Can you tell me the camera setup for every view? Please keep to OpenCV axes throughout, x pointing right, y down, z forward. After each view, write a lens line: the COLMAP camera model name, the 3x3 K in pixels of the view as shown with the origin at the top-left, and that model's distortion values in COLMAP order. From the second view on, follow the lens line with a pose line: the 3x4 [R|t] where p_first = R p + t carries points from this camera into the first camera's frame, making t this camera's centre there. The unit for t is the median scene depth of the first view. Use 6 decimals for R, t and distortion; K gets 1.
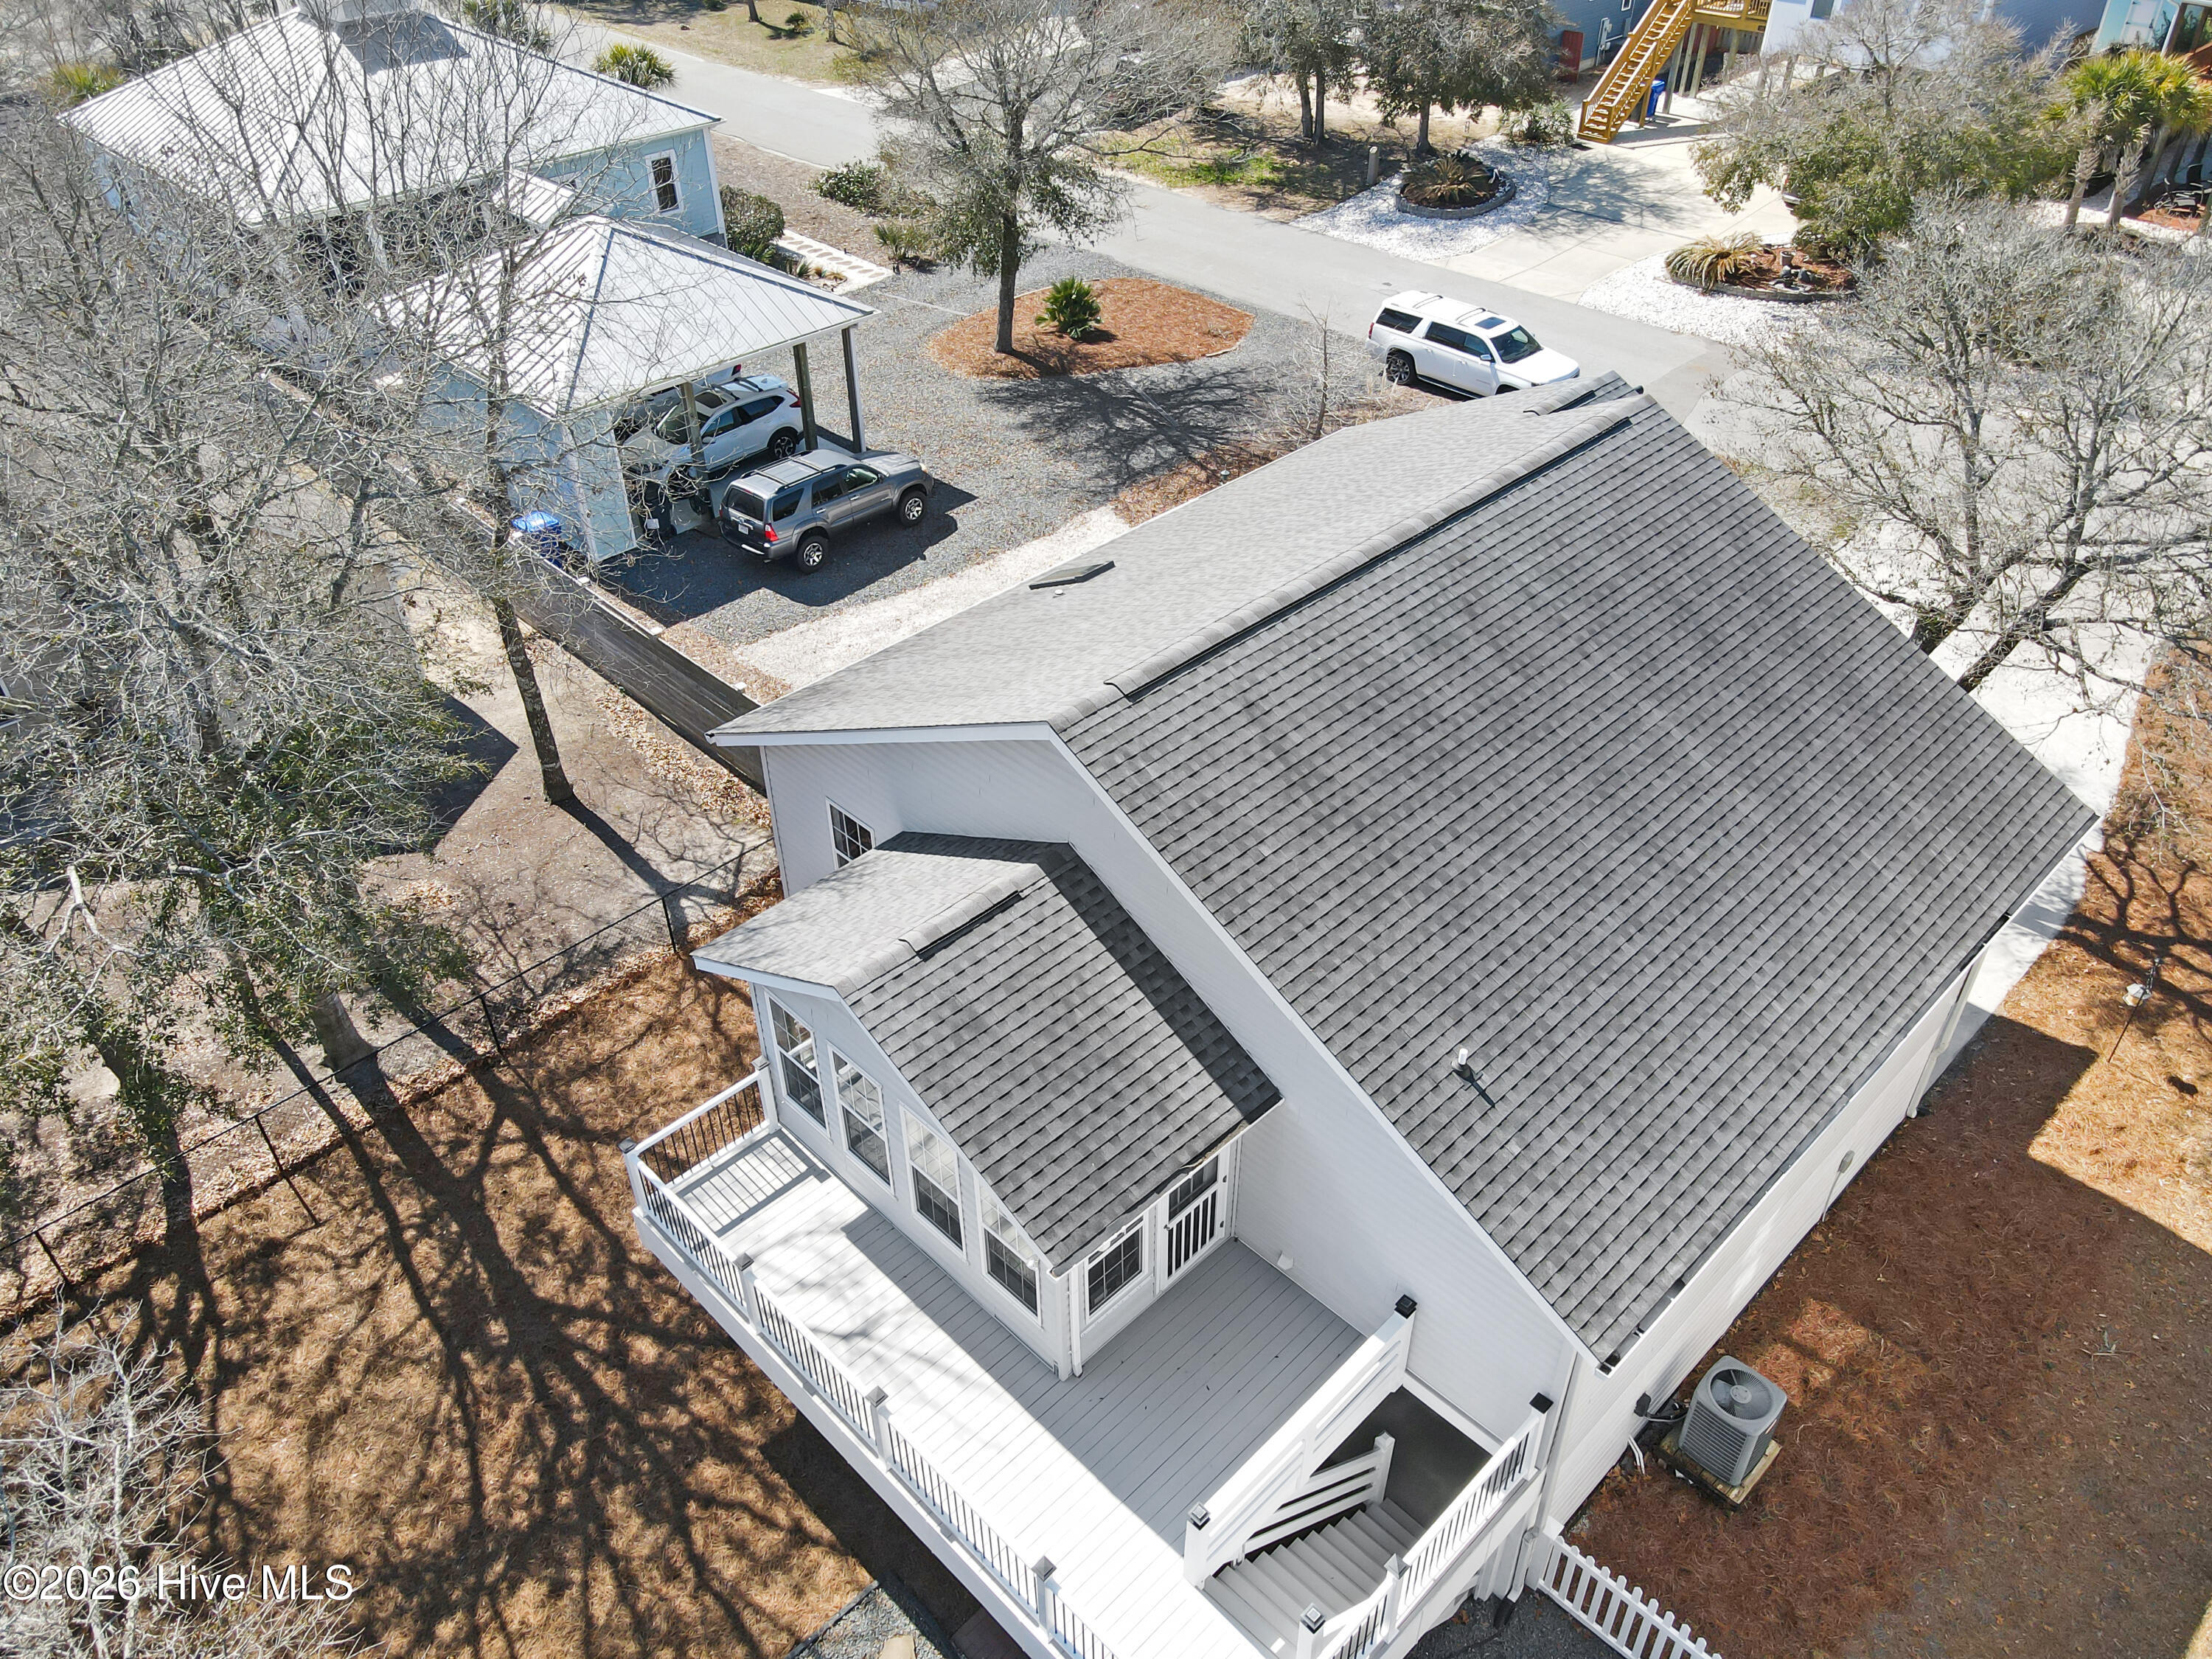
lens RADIAL K [[1624.1, 0, 1095.7], [0, 1624.1, 820.9], [0, 0, 1]] dist [0.009711, 0.017211]
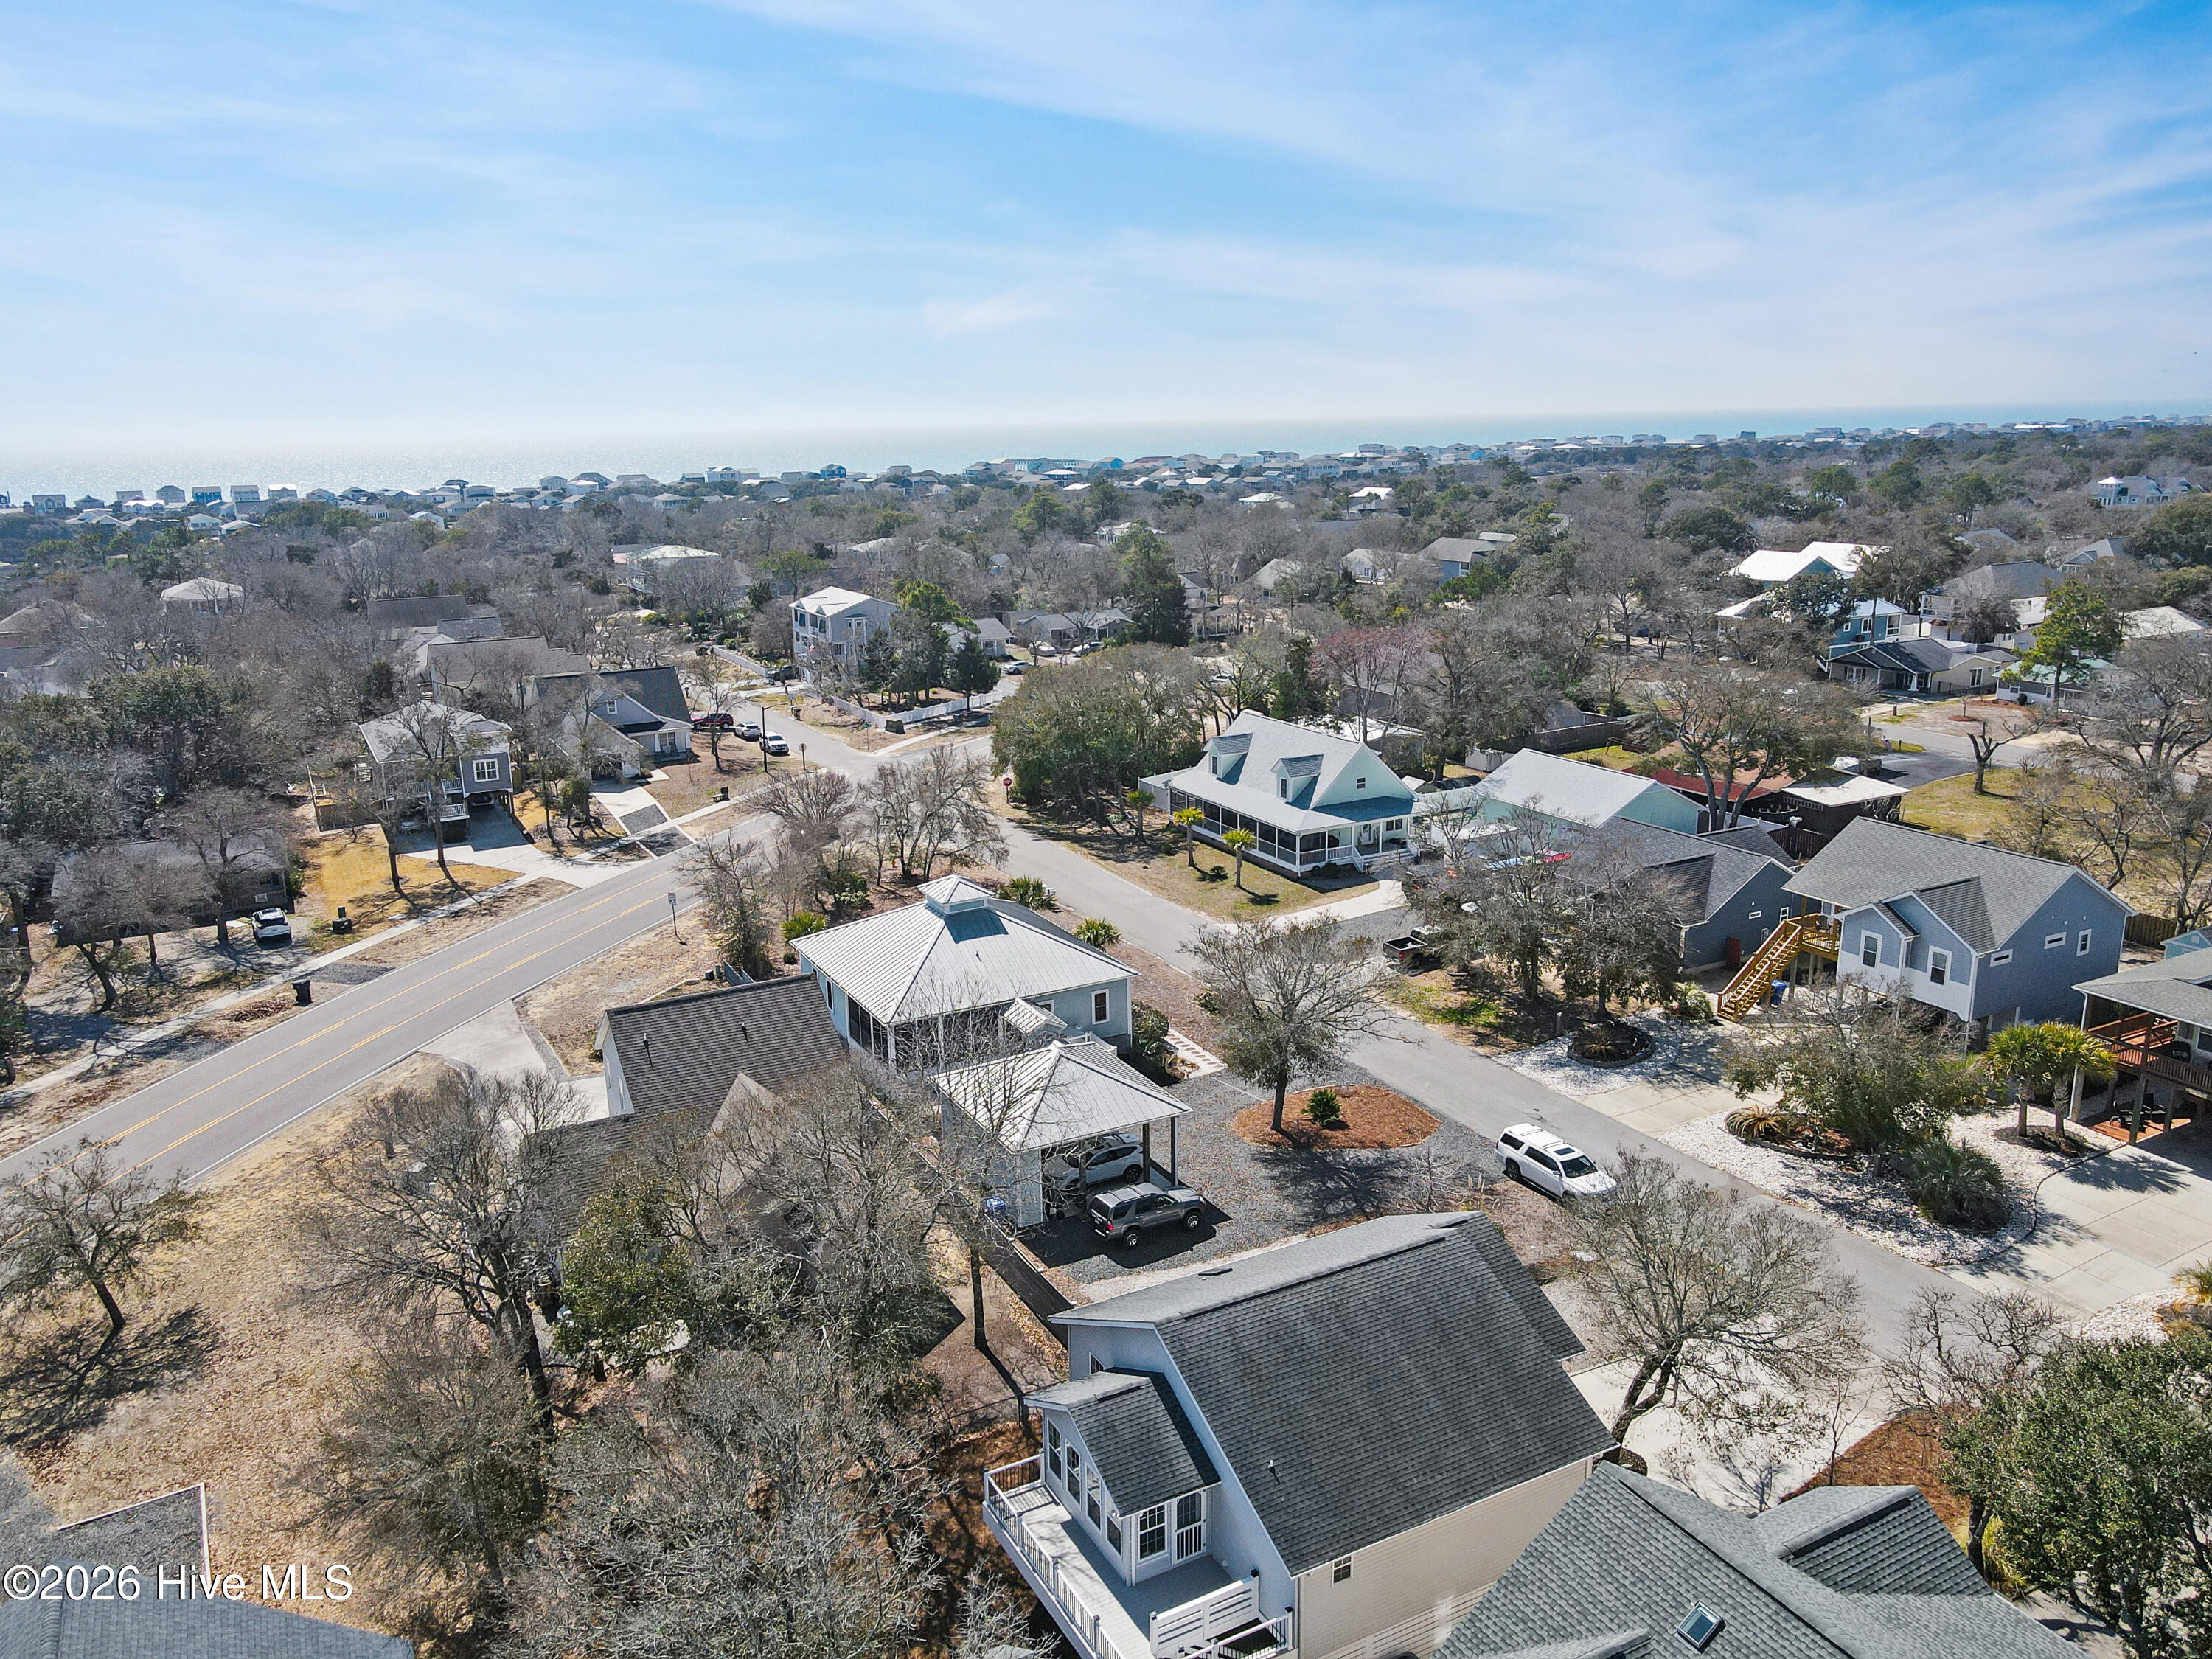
lens RADIAL K [[1624.1, 0, 1083.1], [0, 1624.1, 821.7], [0, 0, 1]] dist [0.009711, 0.017211]
pose [[0.957283, 0.065266, -0.281692, 0.339432], [-0.170391, 0.914410, -0.367181, 0.116476], [0.233617, 0.399494, 0.886469, -1.089694]]
